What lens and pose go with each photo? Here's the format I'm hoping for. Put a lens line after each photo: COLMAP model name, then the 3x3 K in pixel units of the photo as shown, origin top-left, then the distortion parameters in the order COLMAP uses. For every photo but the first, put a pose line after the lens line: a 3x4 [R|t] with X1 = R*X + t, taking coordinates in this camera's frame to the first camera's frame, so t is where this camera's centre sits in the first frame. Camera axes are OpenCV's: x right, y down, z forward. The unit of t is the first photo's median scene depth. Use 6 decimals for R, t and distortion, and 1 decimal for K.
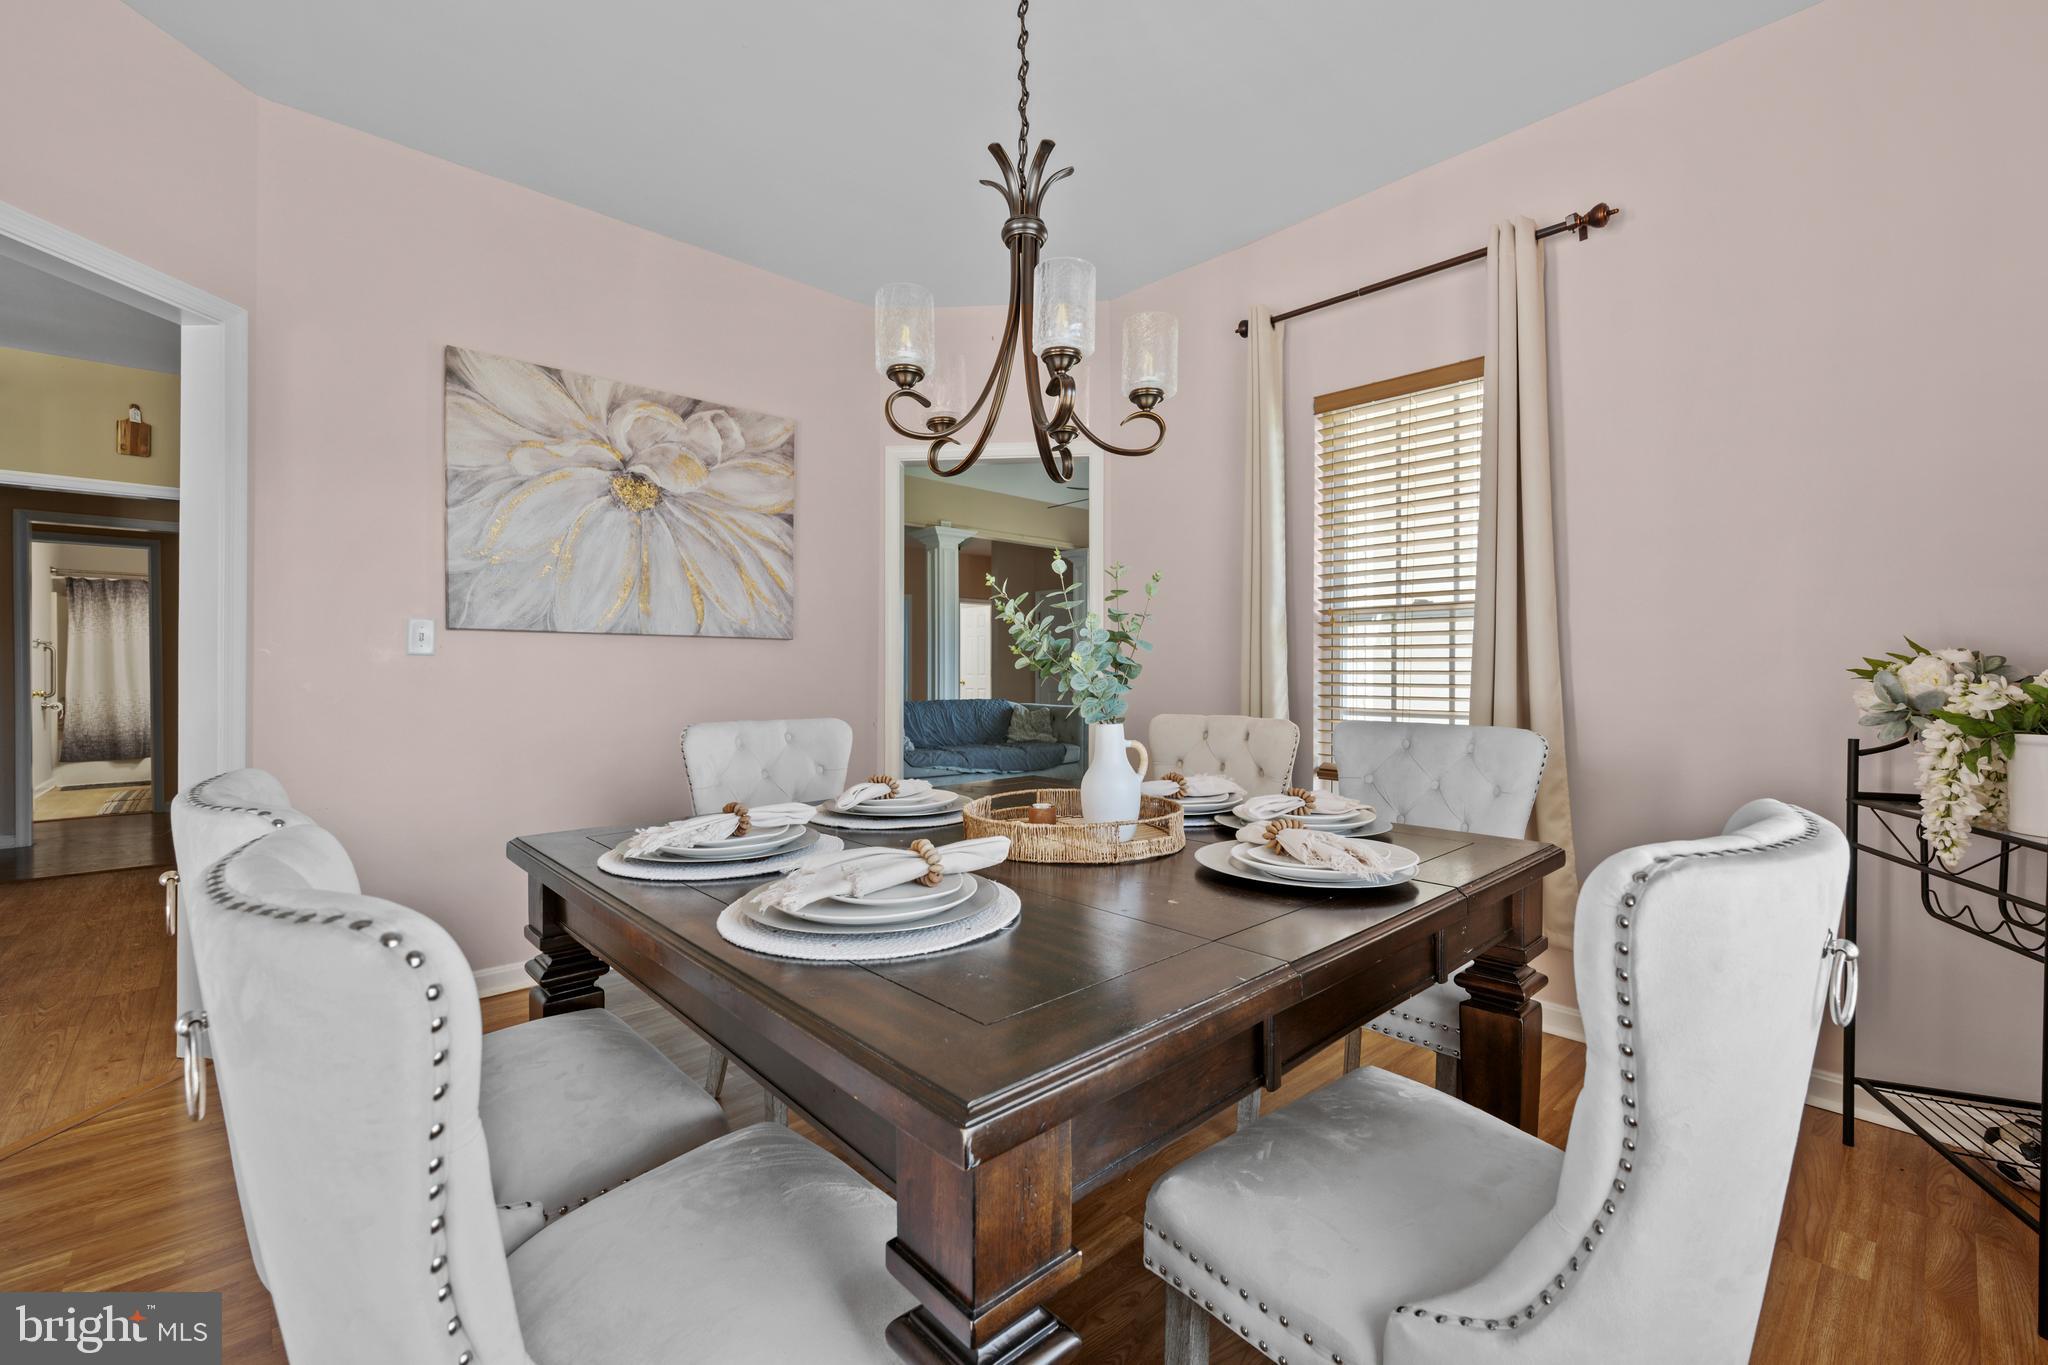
lens RADIAL K [[874.5, 0, 1021.7], [0, 874.5, 673.8], [0, 0, 1]] dist [-0.000123, 0.001314]
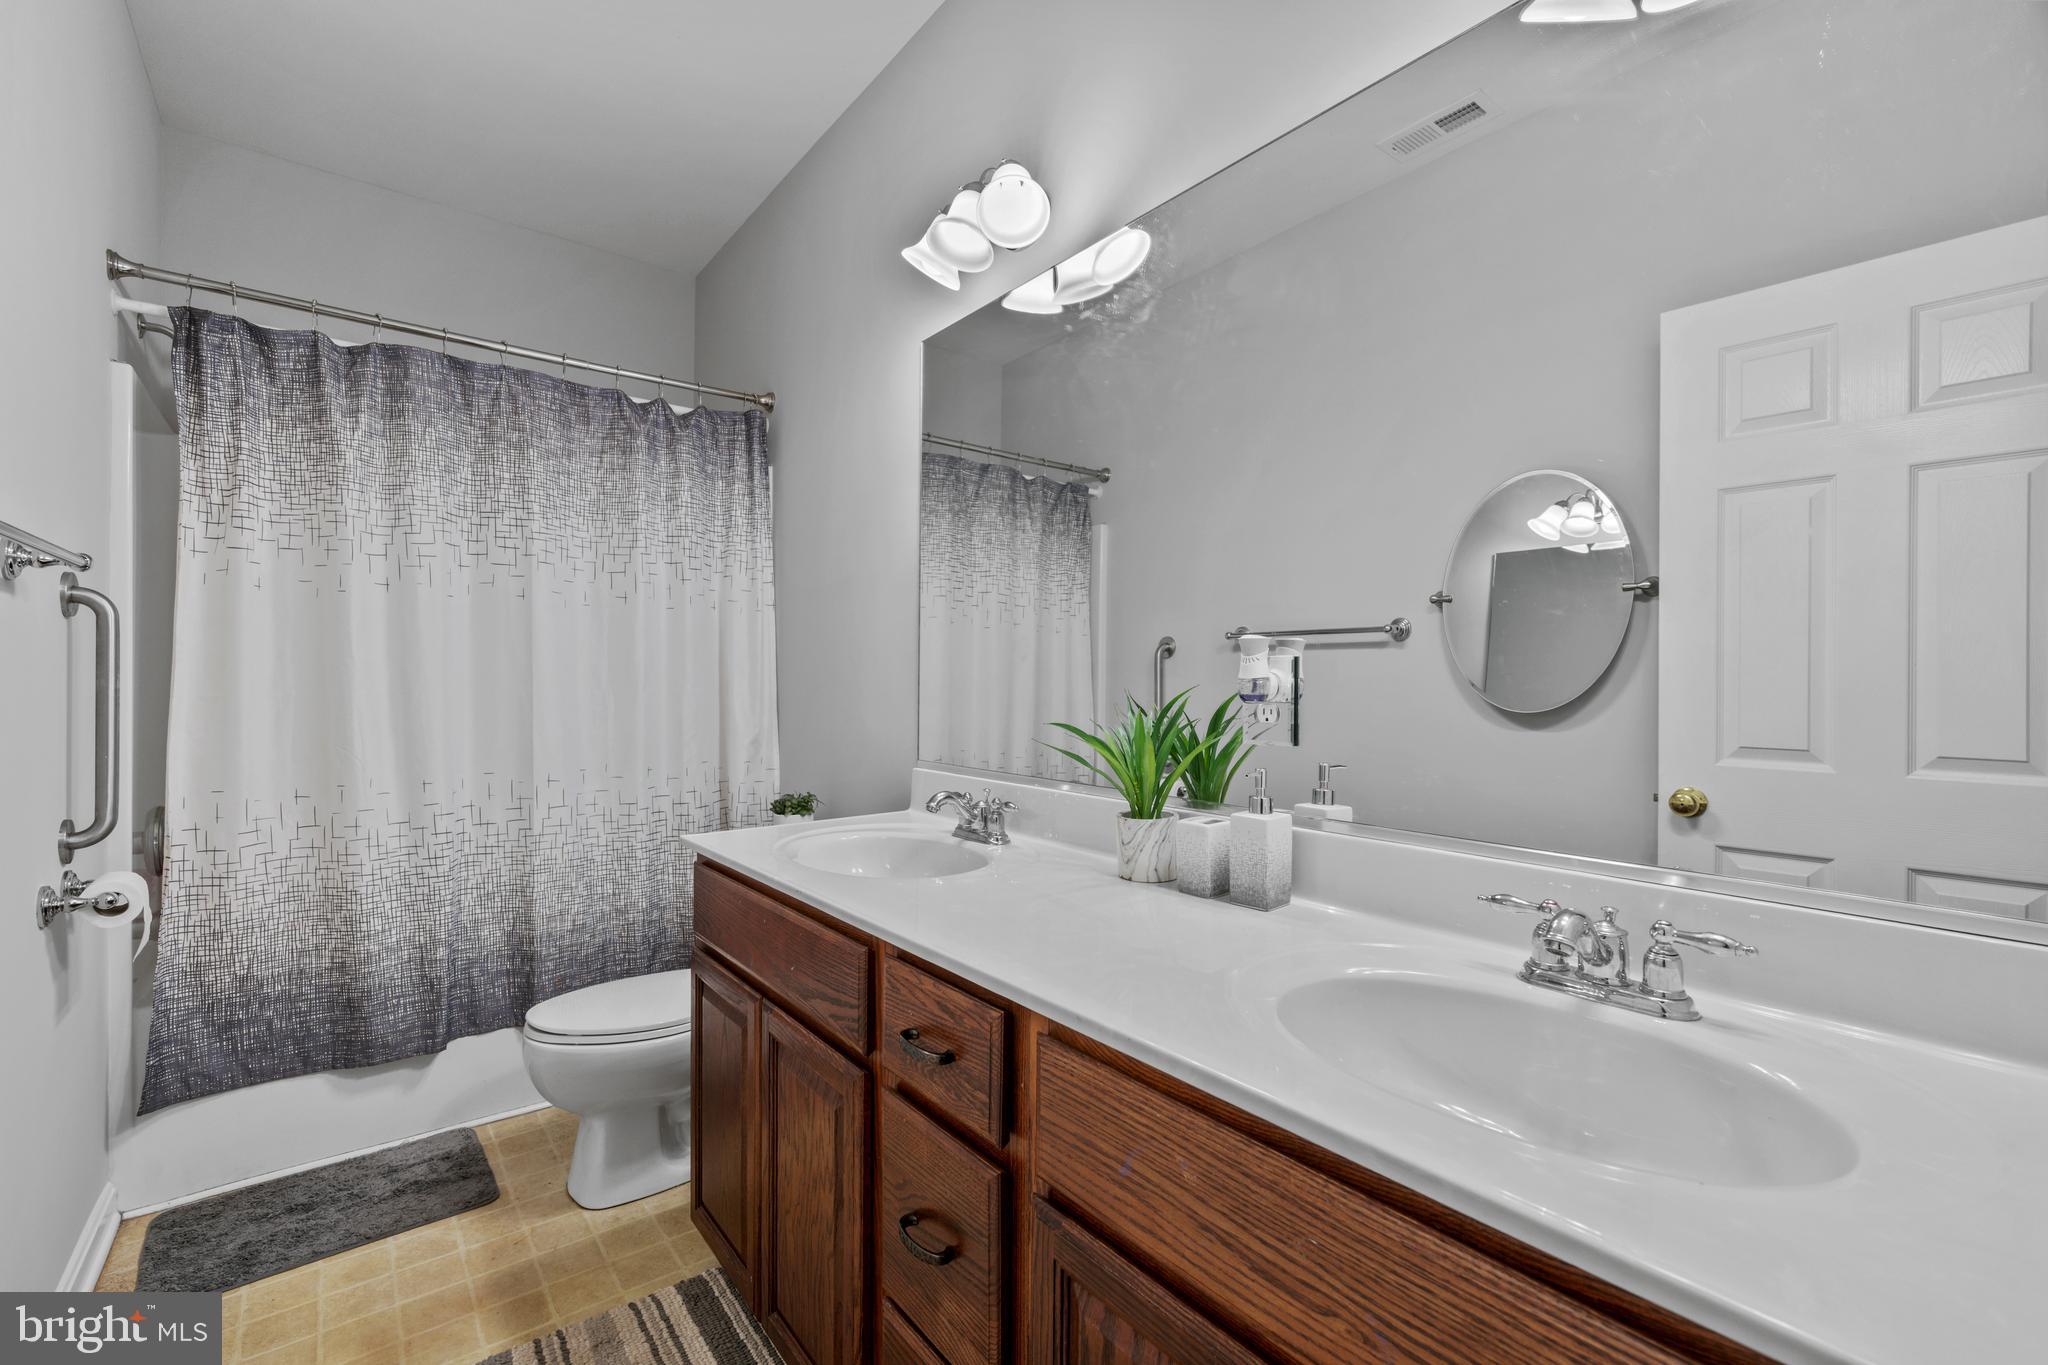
lens RADIAL K [[874.5, 0, 1009.4], [0, 874.5, 695.4], [0, 0, 1]] dist [-0.000123, 0.001314]
pose [[0.998515, 0.014363, -0.052555, -0.847286], [-0.014250, 0.999895, 0.002528, -0.010043], [0.052585, -0.001775, 0.998615, 0.771934]]
